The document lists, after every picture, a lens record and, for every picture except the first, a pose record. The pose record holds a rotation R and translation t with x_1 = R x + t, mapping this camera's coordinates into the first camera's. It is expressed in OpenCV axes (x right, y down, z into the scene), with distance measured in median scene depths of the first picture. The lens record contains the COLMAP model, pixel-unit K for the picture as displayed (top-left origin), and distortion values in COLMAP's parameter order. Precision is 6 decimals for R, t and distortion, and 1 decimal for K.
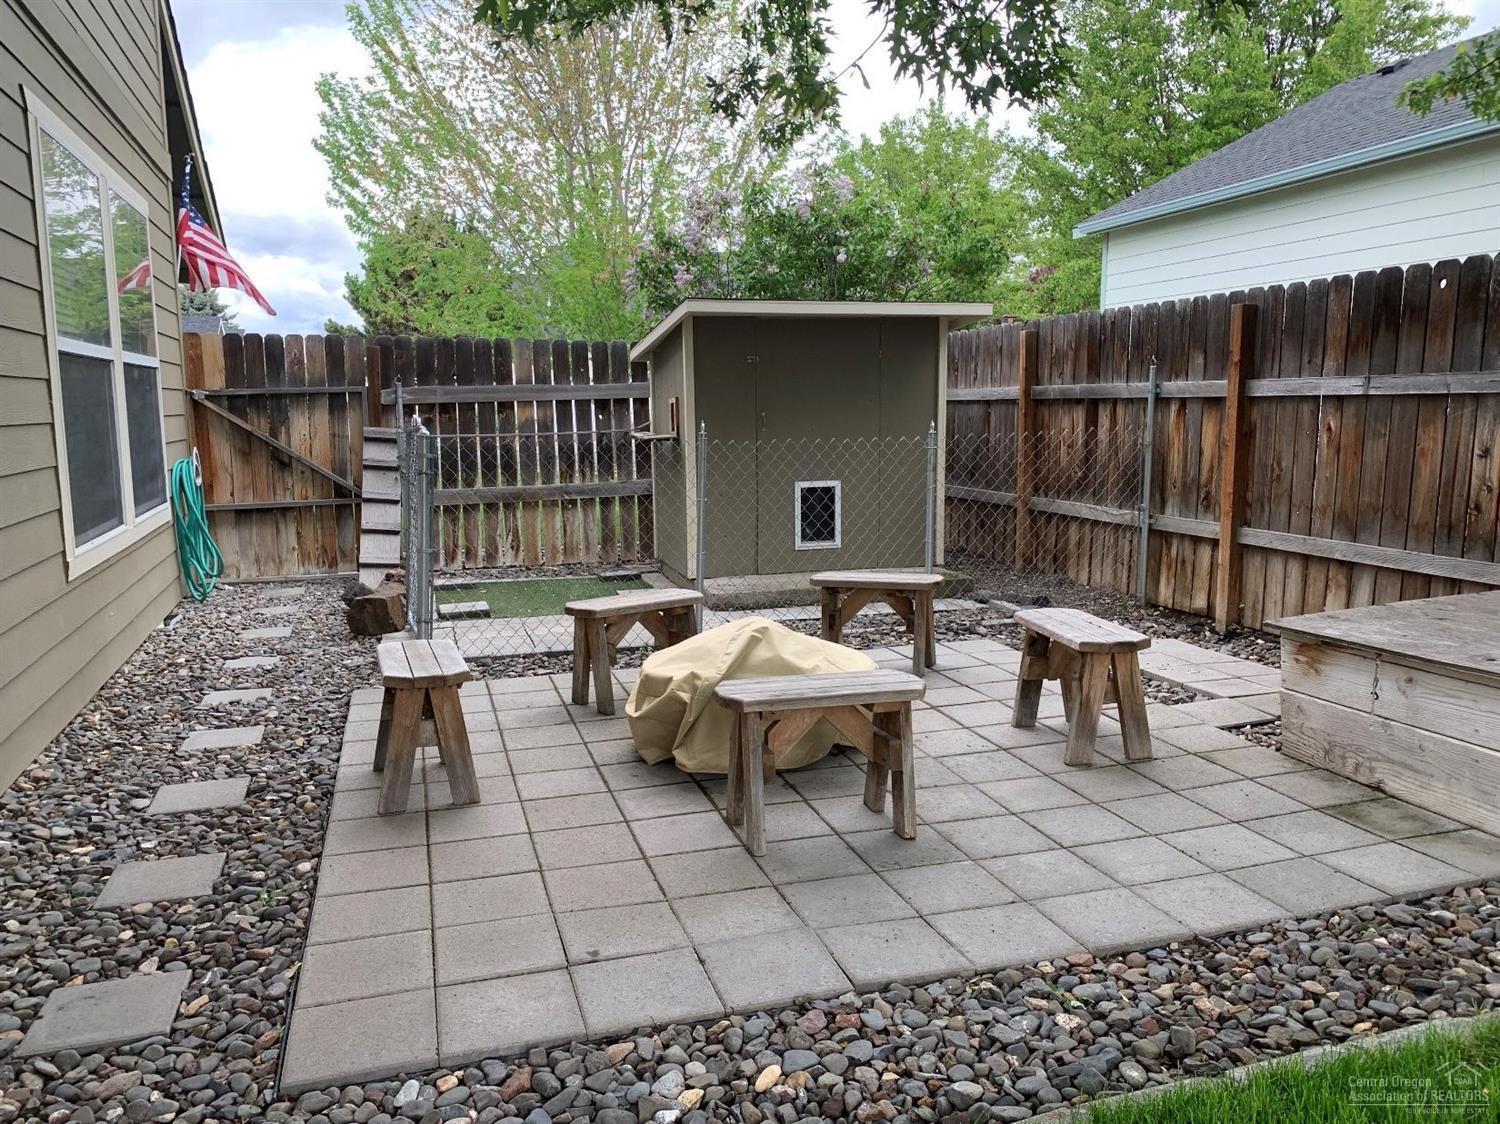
lens RADIAL K [[1139.1, 0, 745.3], [0, 1139.1, 574.0], [0, 0, 1]] dist [0.009068, -0.005469]
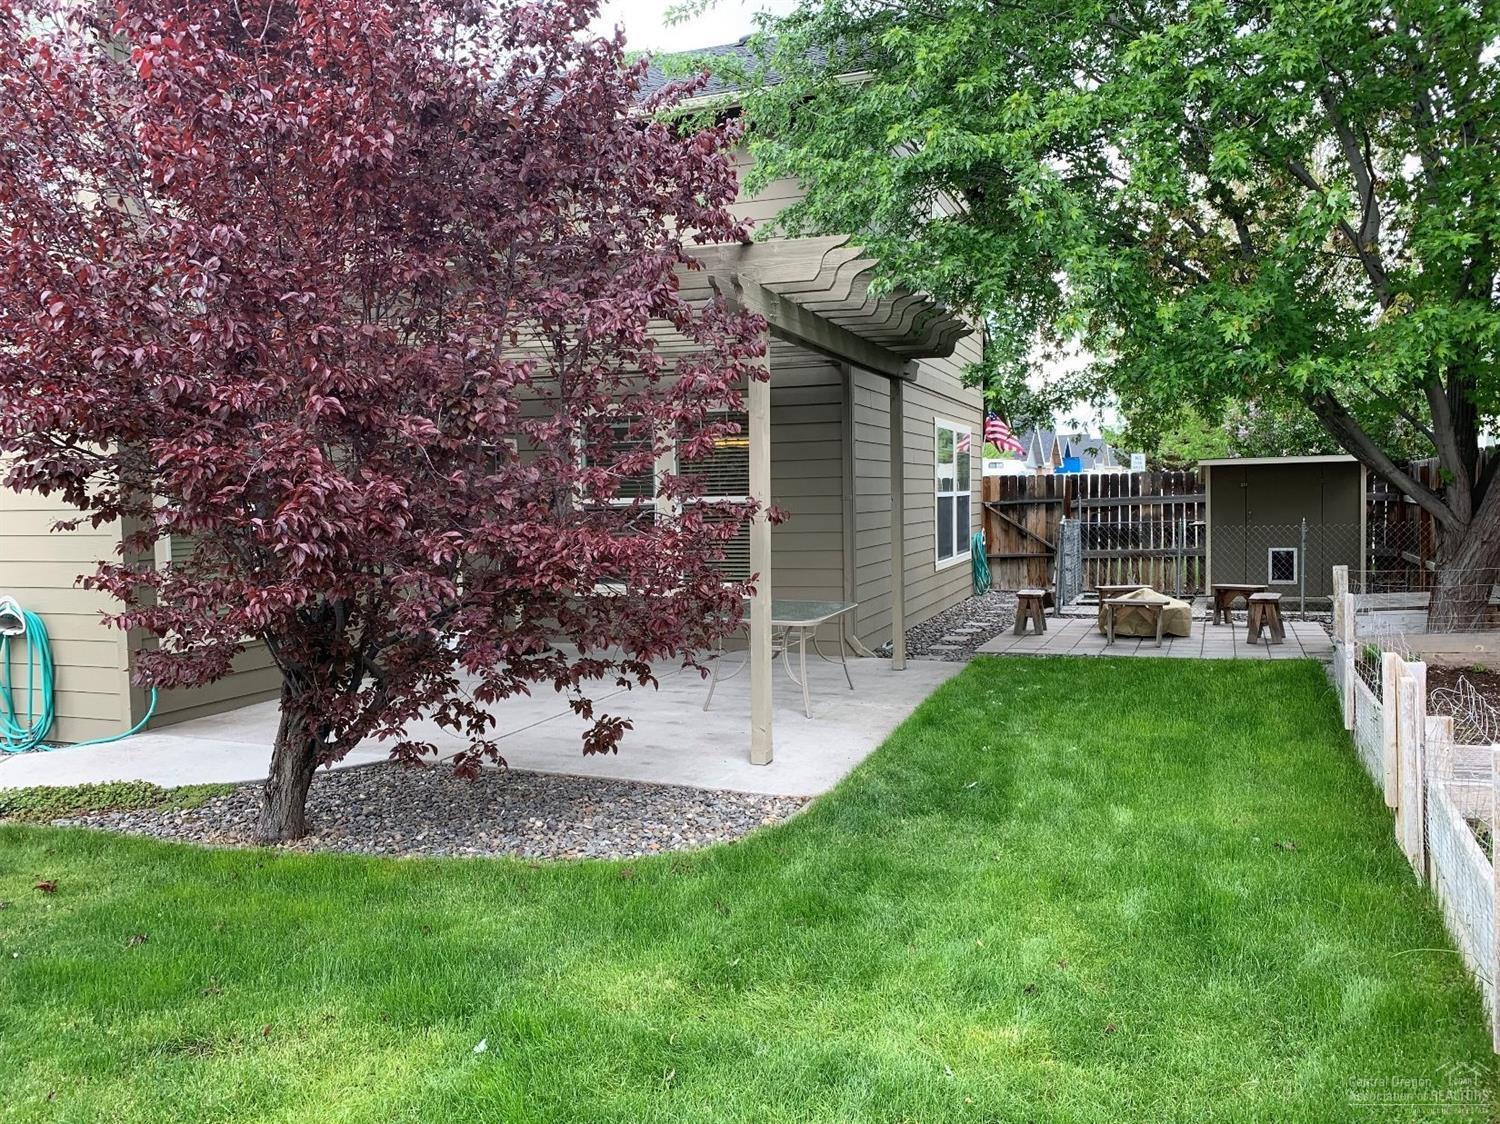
lens RADIAL K [[1139.1, 0, 748.8], [0, 1139.1, 561.2], [0, 0, 1]] dist [0.009068, -0.005469]
pose [[0.778137, 0.024576, -0.627614, 0.528928], [-0.073787, 0.995892, -0.052488, 0.098588], [0.623746, 0.087153, 0.776753, -0.956883]]
